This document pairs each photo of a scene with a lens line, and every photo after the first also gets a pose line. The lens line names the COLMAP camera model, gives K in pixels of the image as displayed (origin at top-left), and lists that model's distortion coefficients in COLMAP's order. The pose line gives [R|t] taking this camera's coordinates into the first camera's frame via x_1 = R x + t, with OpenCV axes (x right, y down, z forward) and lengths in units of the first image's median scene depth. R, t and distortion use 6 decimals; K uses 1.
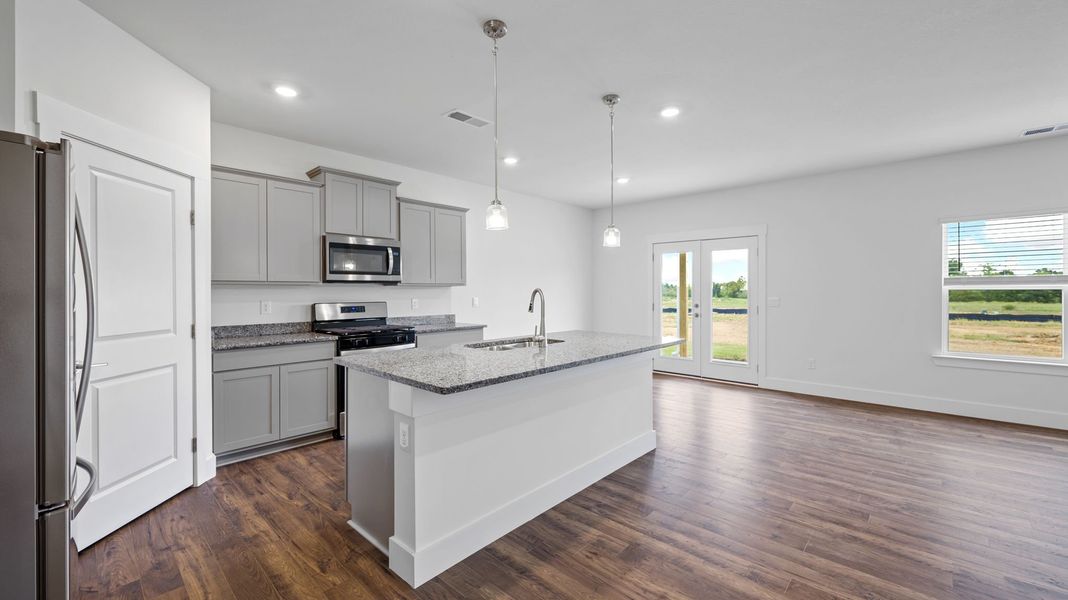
lens RADIAL K [[438.1, 0, 525.8], [0, 438.1, 283.6], [0, 0, 1]] dist [-0.009552, -0.000128]
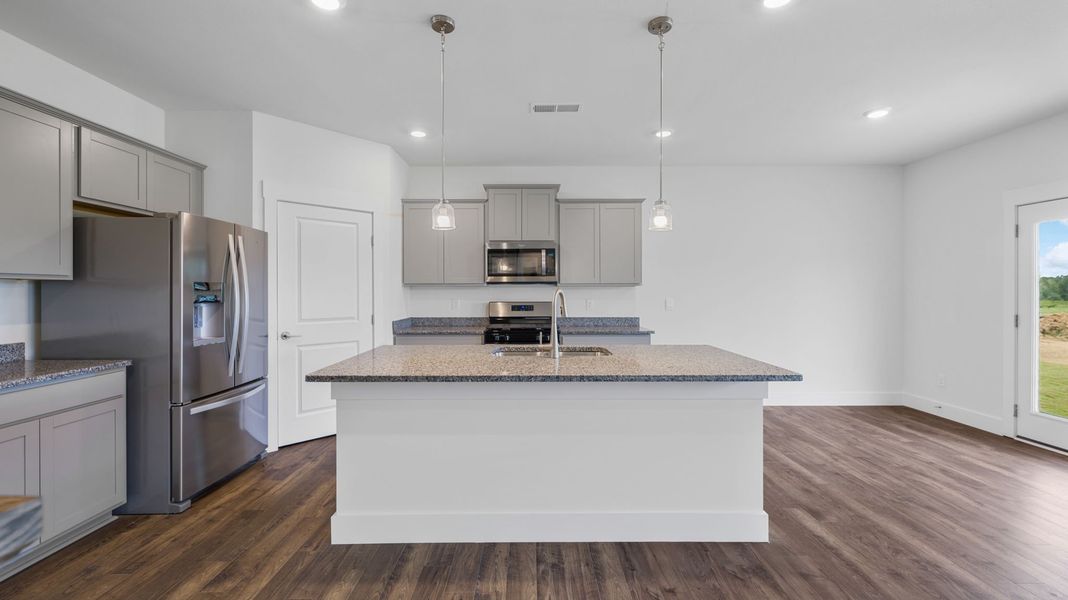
lens RADIAL K [[438.1, 0, 524.0], [0, 438.1, 288.4], [0, 0, 1]] dist [-0.009552, -0.000128]
pose [[0.676231, -0.003800, -0.736680, 0.470400], [0.012218, 0.999907, 0.006058, 0.003105], [0.736588, -0.013097, 0.676215, 0.288235]]
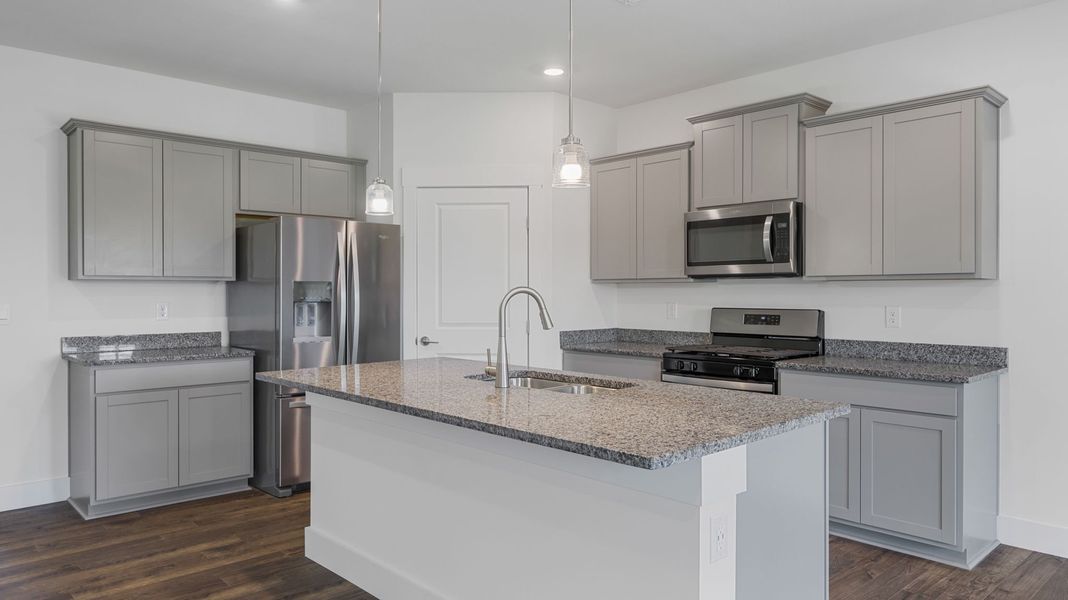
lens RADIAL K [[702.6, 0, 513.2], [0, 702.6, 282.7], [0, 0, 1]] dist [-0.002113, 0.000518]
pose [[-0.095025, -0.009657, -0.995428, 0.726939], [0.017199, 0.999788, -0.011341, 0.012519], [0.995326, -0.018198, -0.094838, 0.828511]]
